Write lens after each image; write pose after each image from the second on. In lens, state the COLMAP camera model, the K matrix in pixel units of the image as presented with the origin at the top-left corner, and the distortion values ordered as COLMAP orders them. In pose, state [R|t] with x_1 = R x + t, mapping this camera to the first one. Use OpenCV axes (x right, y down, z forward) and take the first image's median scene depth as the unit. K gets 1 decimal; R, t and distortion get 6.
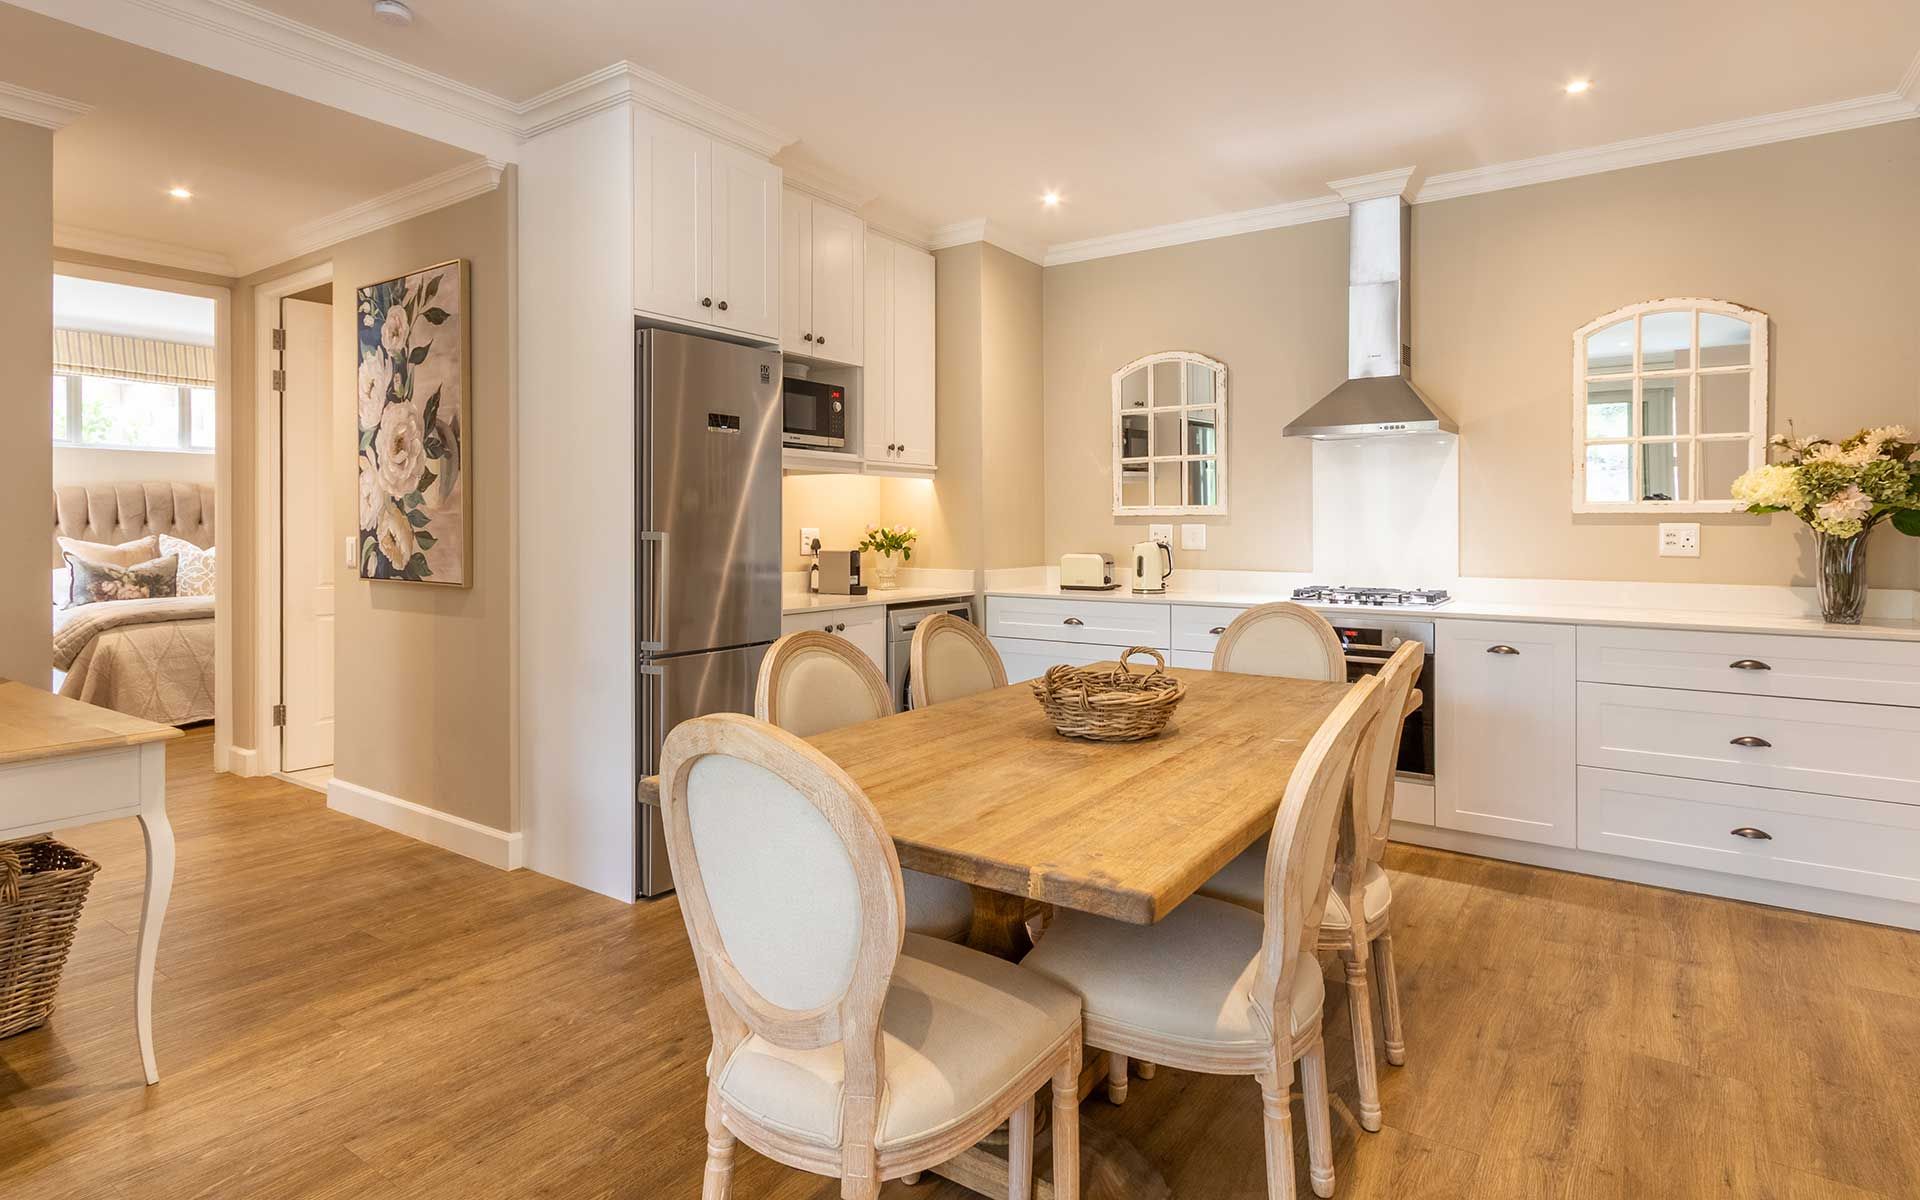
lens RADIAL K [[954.6, 0, 968.7], [0, 954.6, 512.3], [0, 0, 1]] dist [0.001662, 0.000164]
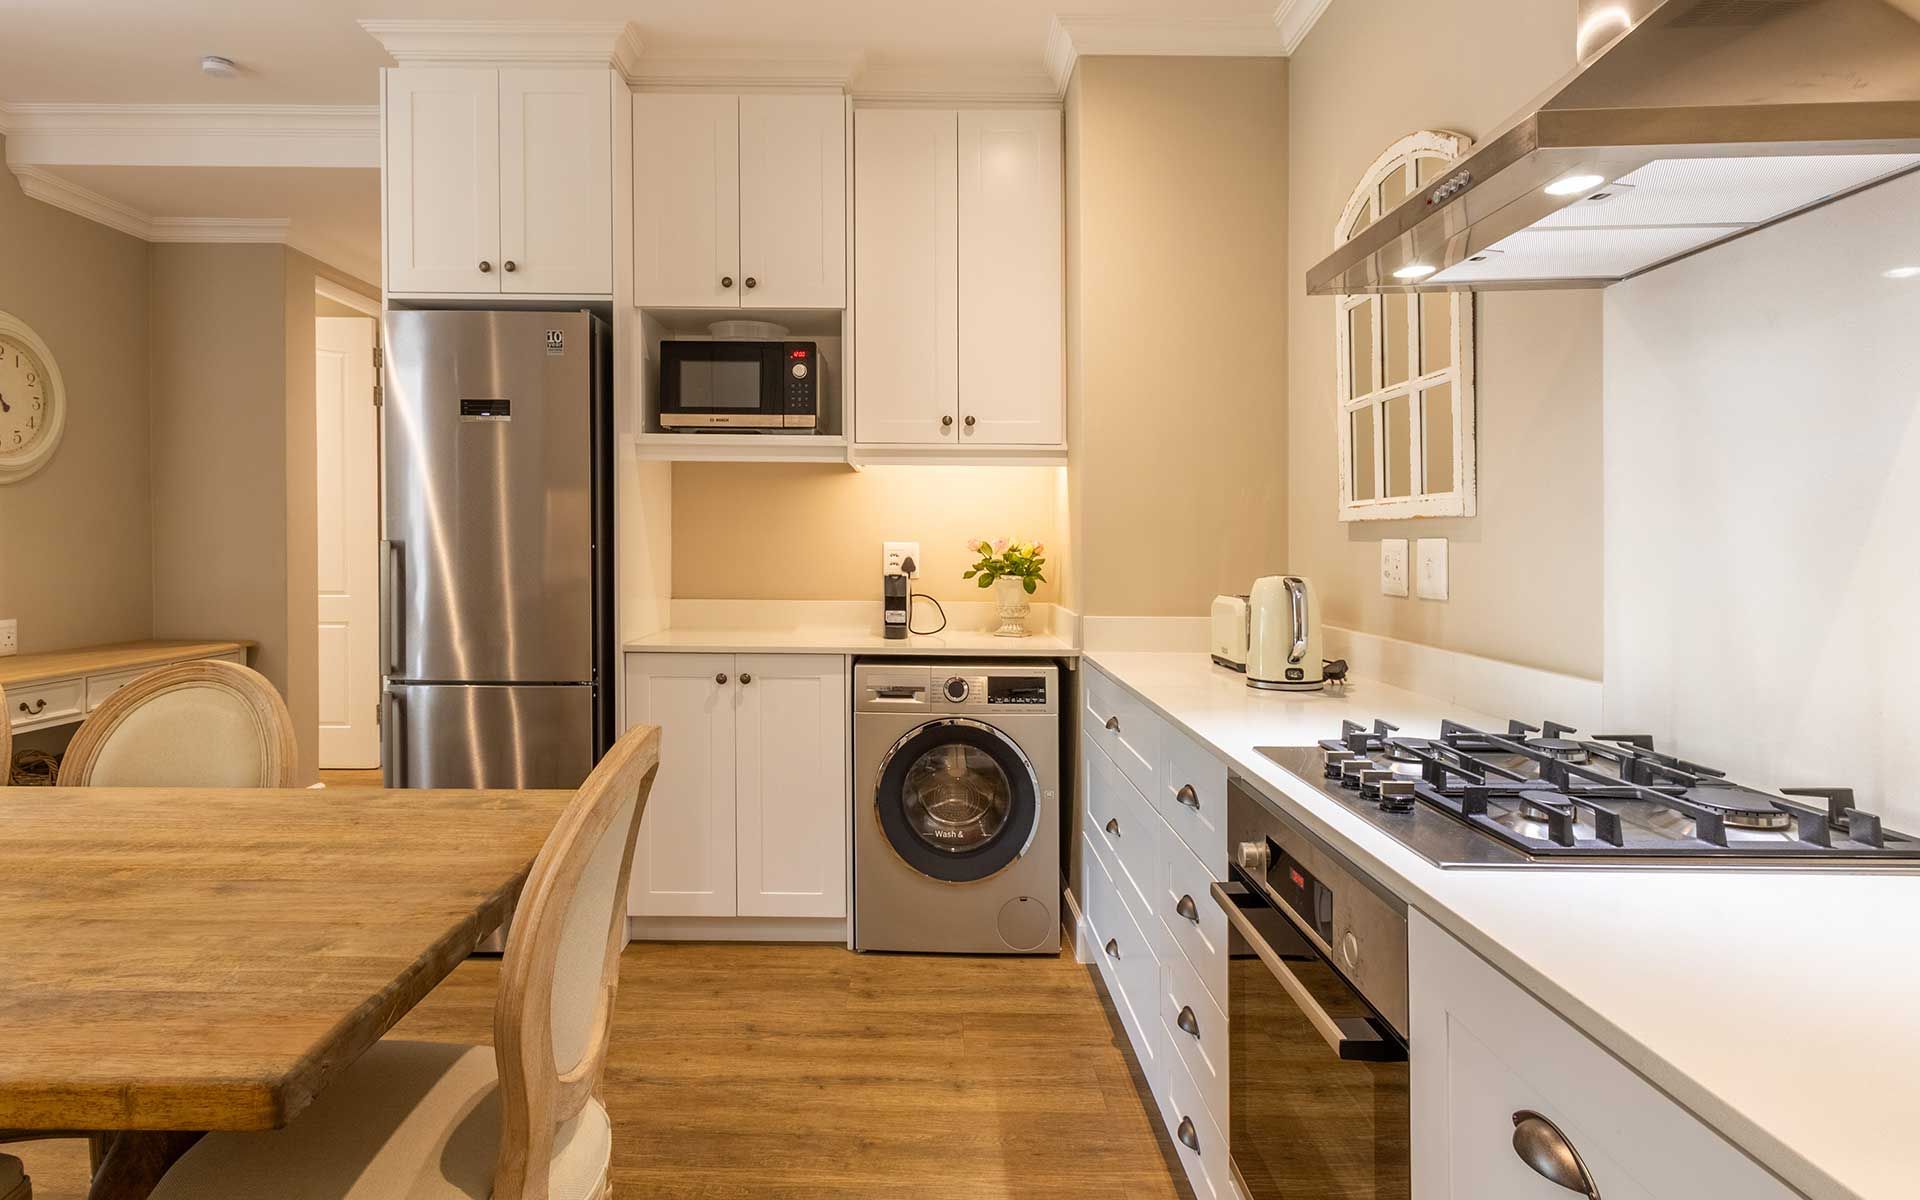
lens RADIAL K [[1076.4, 0, 956.1], [0, 1076.4, 537.5], [0, 0, 1]] dist [0.000567, -0.000090]
pose [[0.585187, 0.001277, -0.810898, 0.571976], [0.001882, 0.999994, 0.002933, 0.011444], [0.810897, -0.003242, 0.585181, 0.612867]]
